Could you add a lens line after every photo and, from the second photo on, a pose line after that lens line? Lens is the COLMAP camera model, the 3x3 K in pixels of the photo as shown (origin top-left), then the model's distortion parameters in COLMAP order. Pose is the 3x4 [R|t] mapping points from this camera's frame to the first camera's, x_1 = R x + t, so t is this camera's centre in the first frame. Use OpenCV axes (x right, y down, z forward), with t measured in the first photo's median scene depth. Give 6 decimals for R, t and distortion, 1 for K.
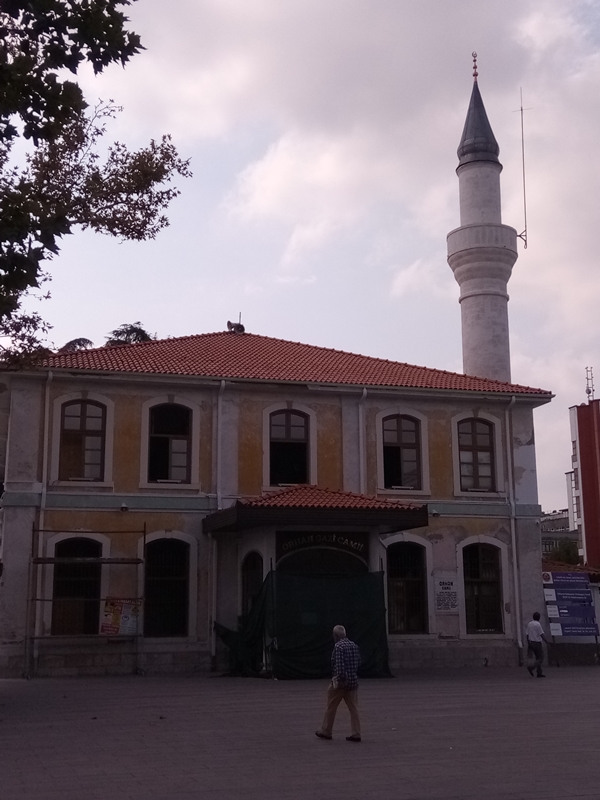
lens RADIAL K [[942.9, 0, 300.0], [0, 942.9, 400.0], [0, 0, 1]] dist [0.032081, 0.022805]
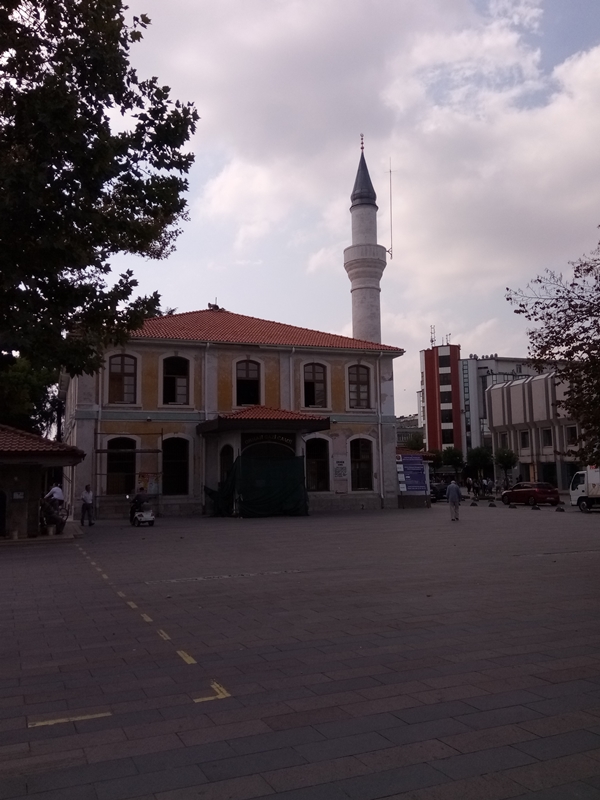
lens RADIAL K [[673.4, 0, 300.0], [0, 673.4, 400.0], [0, 0, 1]] dist [0.005591, 0.288315]
pose [[0.996210, -0.002287, 0.086956, -0.023127], [-0.006584, 0.994804, 0.101596, -0.040317], [-0.086737, -0.101783, 0.991018, -0.187009]]
